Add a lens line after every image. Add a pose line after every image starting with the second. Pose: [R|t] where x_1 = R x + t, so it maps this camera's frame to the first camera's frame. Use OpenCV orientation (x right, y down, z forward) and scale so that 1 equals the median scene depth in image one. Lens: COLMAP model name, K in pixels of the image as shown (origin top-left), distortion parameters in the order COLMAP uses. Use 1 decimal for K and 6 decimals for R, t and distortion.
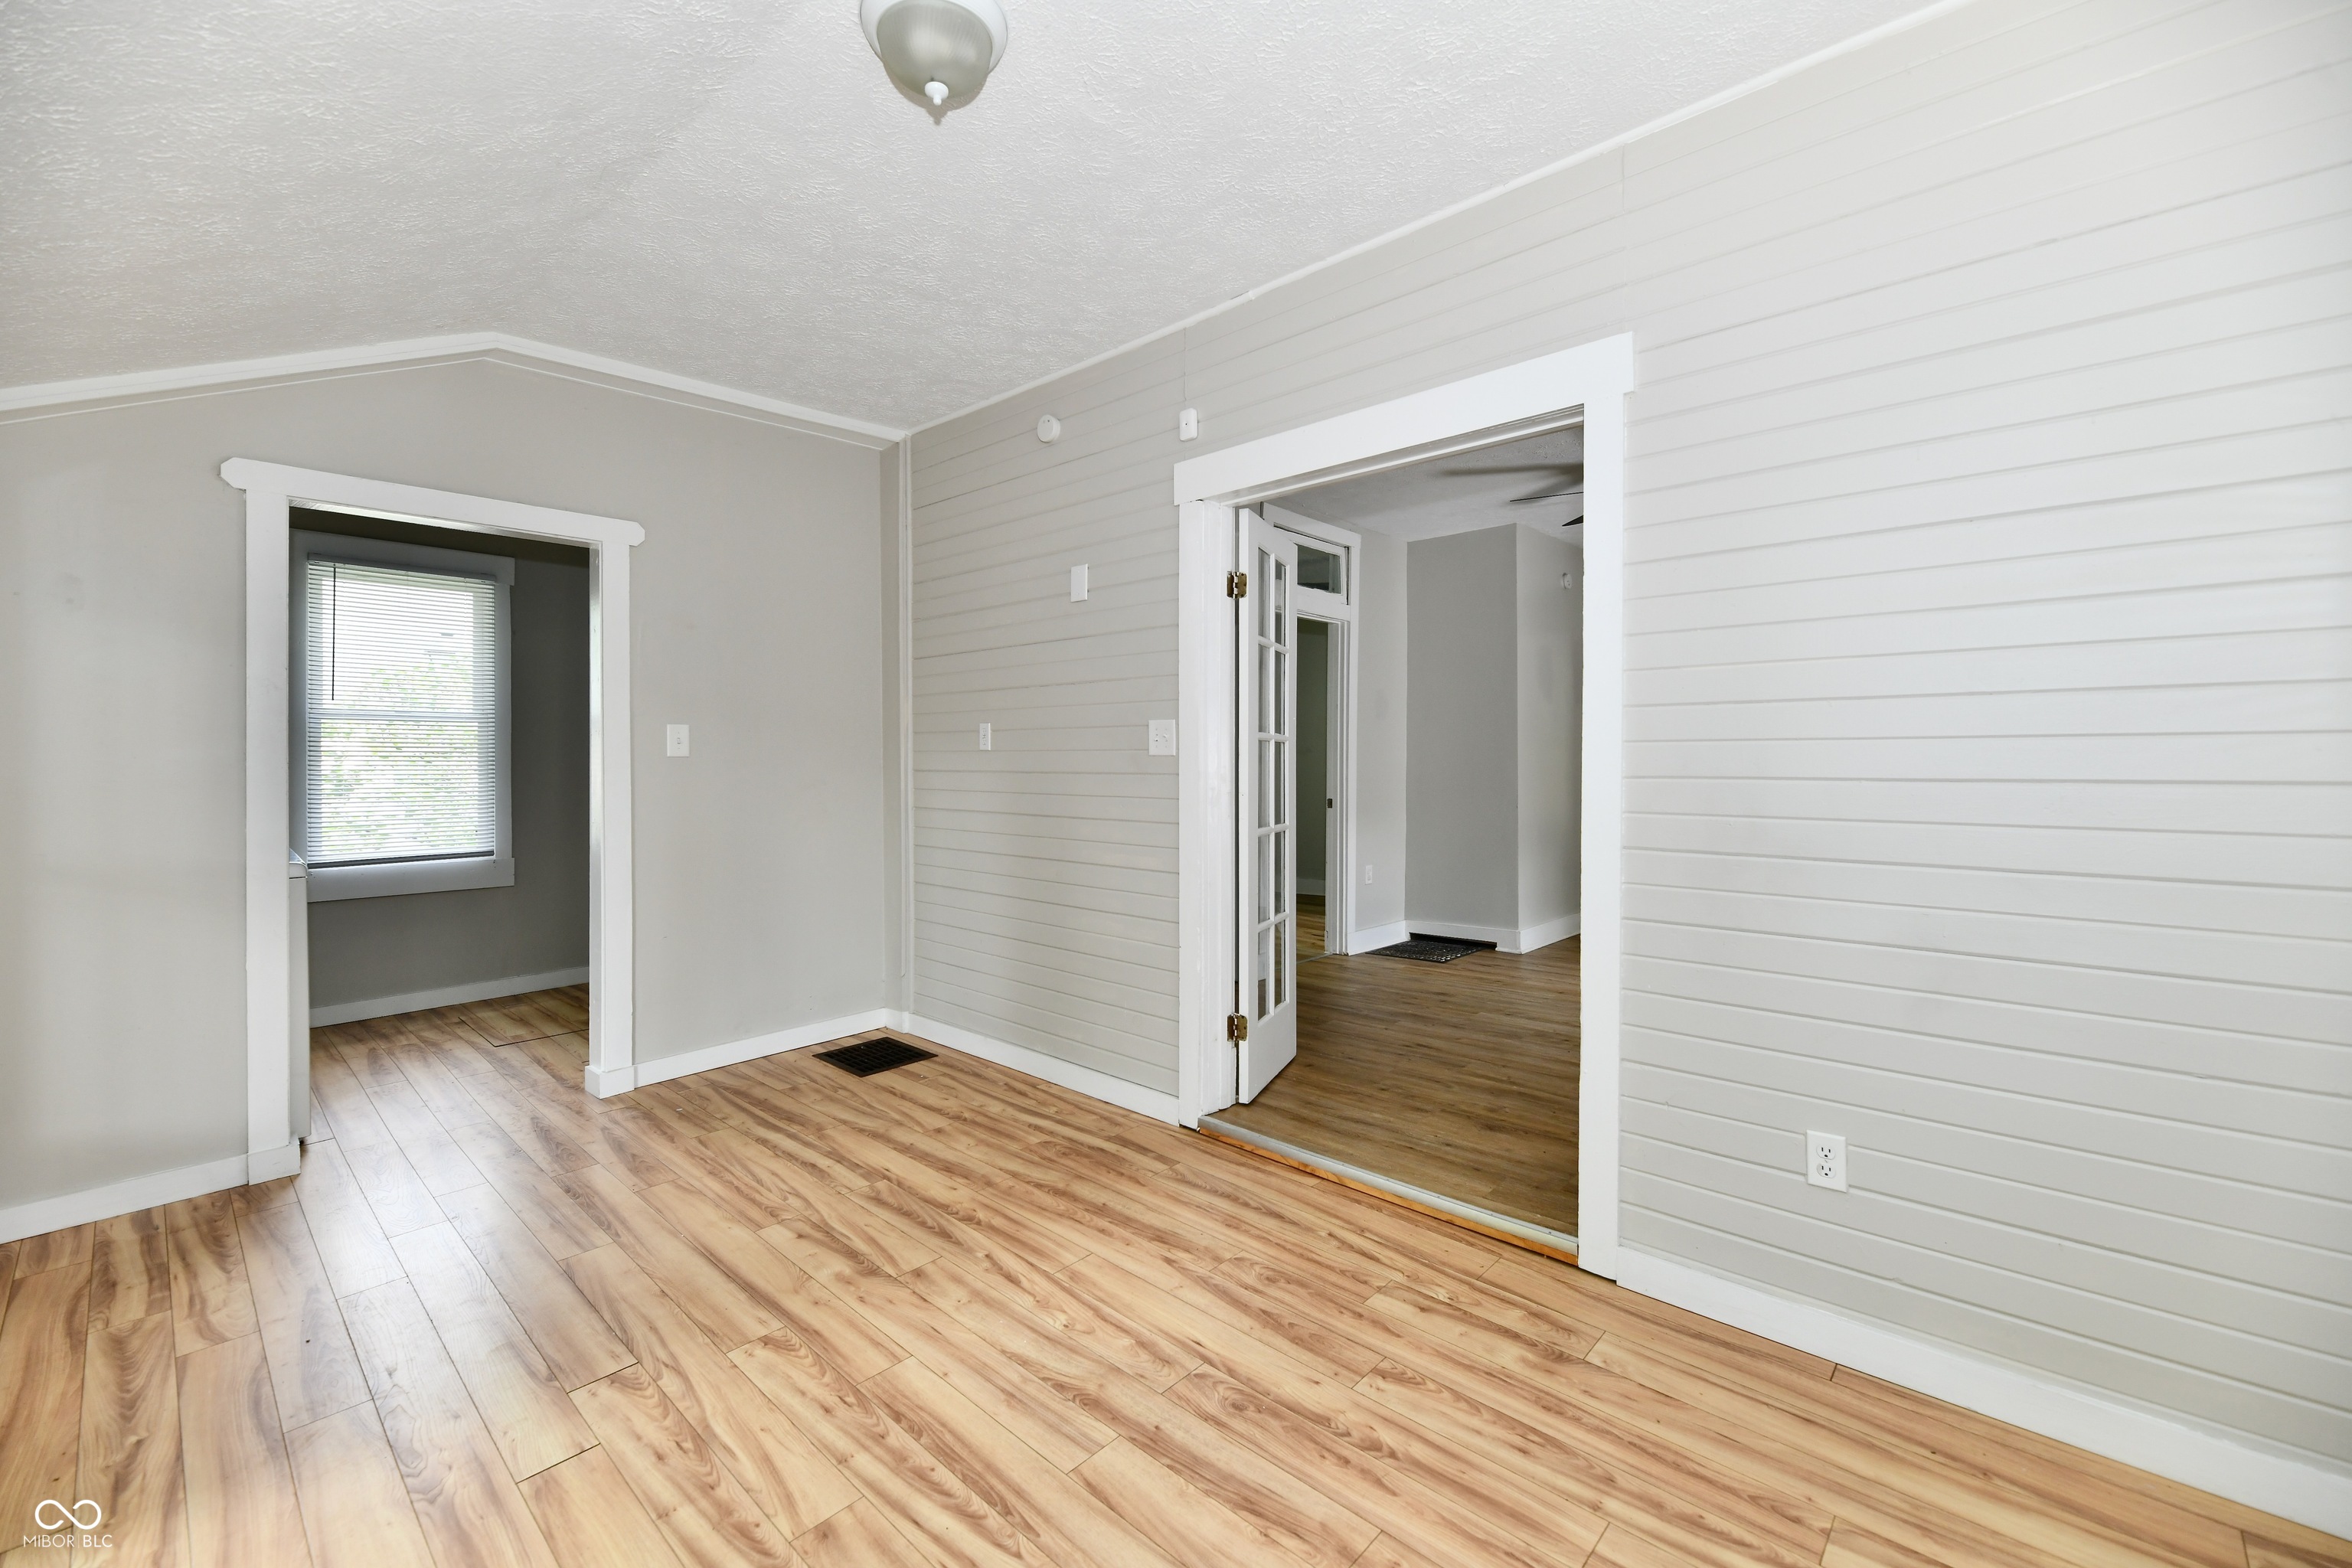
lens RADIAL K [[968.4, 0, 1165.3], [0, 968.4, 770.7], [0, 0, 1]] dist [0.000838, -0.002445]
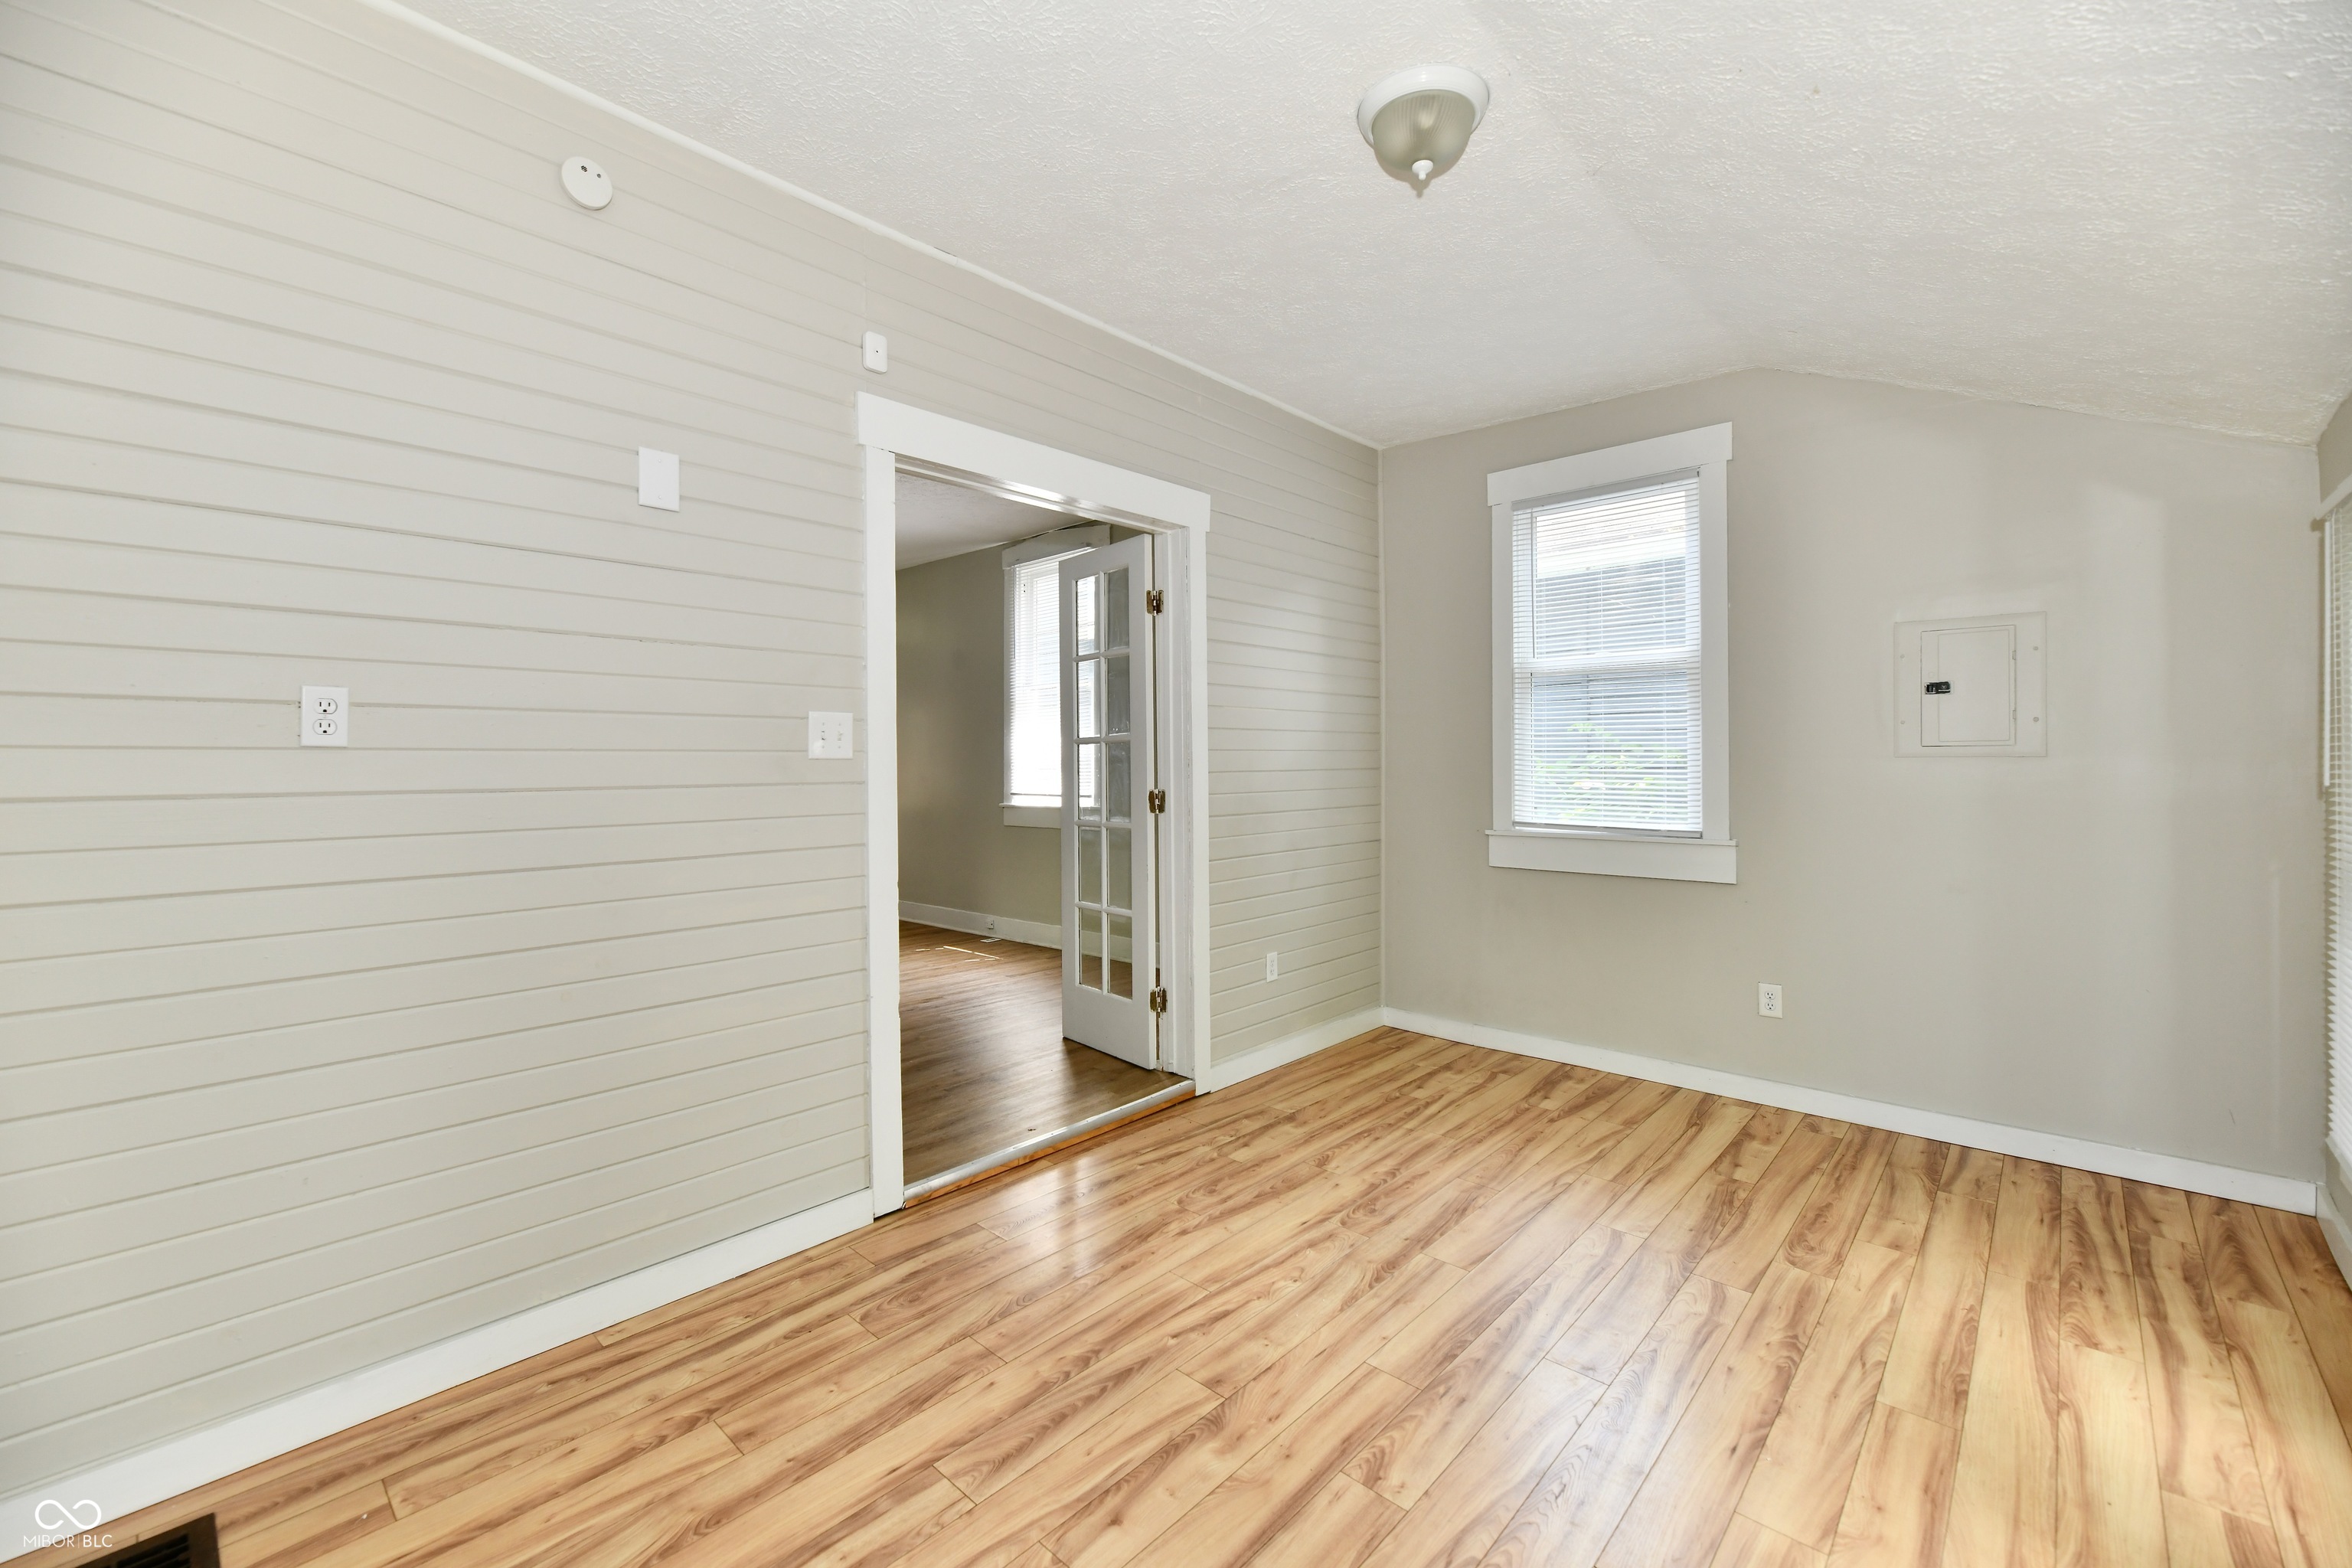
lens RADIAL K [[968.4, 0, 1171.5], [0, 968.4, 773.2], [0, 0, 1]] dist [0.000838, -0.002445]
pose [[-0.010990, -0.010943, 0.999880, -1.109583], [0.016712, 0.999798, 0.011126, -0.011662], [-0.999800, 0.016833, -0.010805, 1.068698]]
